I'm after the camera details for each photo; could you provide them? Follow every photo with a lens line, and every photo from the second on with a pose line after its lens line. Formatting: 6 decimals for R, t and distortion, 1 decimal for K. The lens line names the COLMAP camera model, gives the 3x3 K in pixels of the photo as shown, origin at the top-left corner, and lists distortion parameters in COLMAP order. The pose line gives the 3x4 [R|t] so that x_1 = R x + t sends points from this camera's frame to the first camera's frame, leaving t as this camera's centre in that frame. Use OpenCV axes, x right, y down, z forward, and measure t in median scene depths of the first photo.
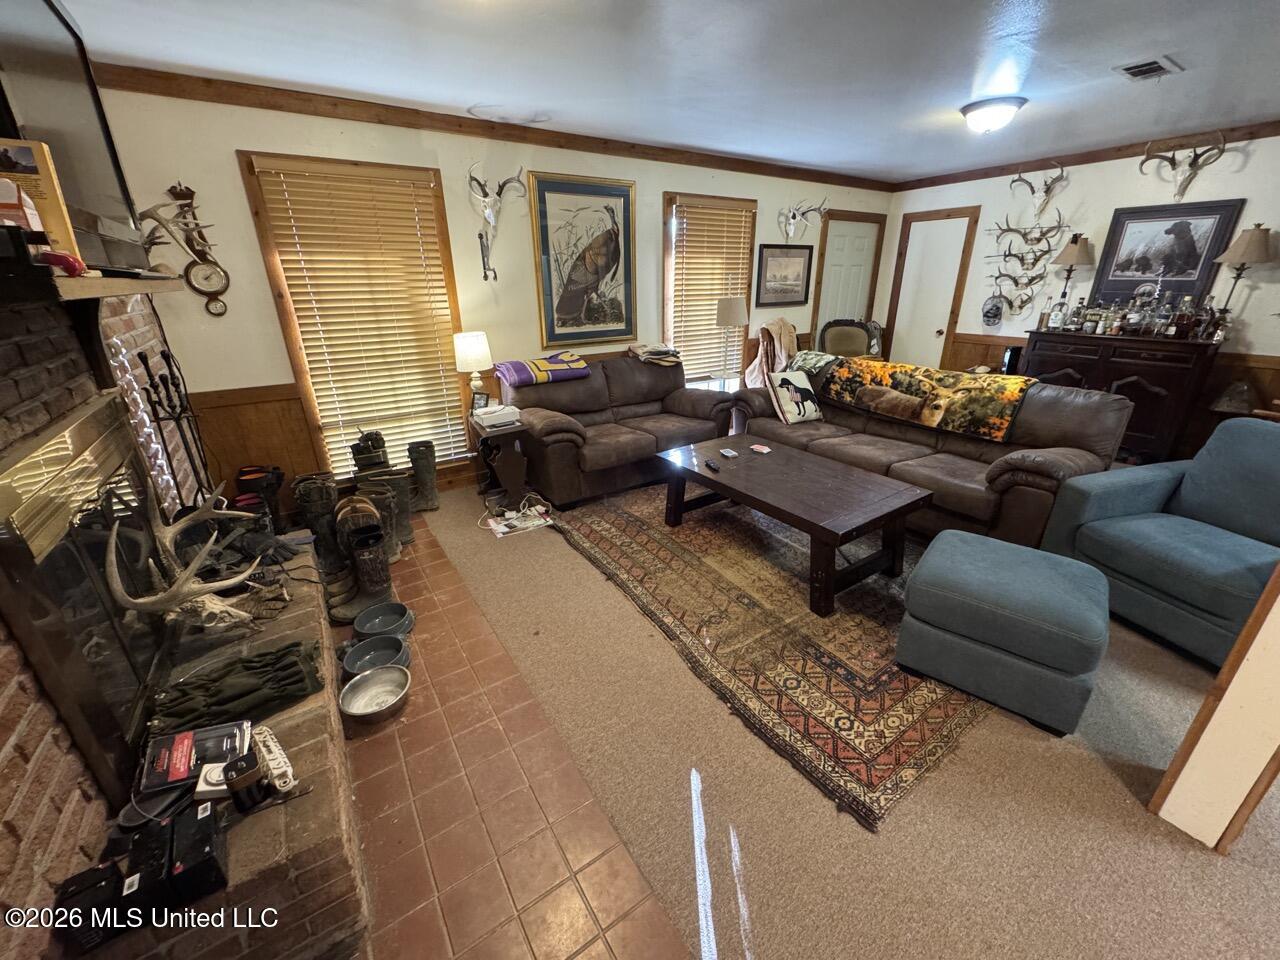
lens RADIAL K [[509.6, 0, 640.5], [0, 509.6, 478.4], [0, 0, 1]] dist [-0.003802, -0.000461]
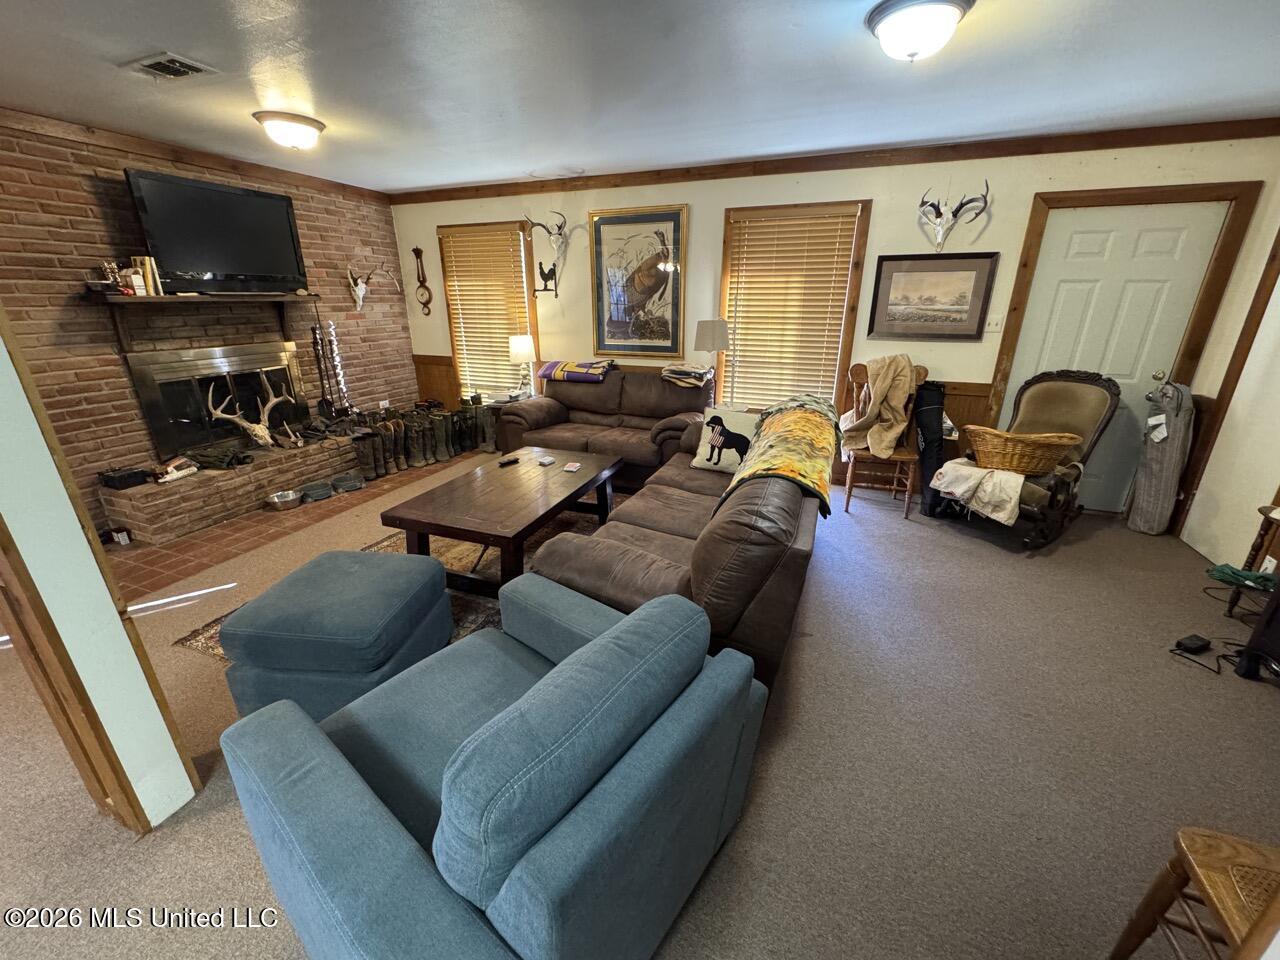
lens RADIAL K [[509.6, 0, 646.0], [0, 509.6, 481.2], [0, 0, 1]] dist [-0.003802, -0.000461]
pose [[0.575932, 0.288866, -0.764761, 0.861179], [-0.305484, 0.943767, 0.126425, -0.159186], [0.758276, 0.160810, 0.631789, 0.372726]]
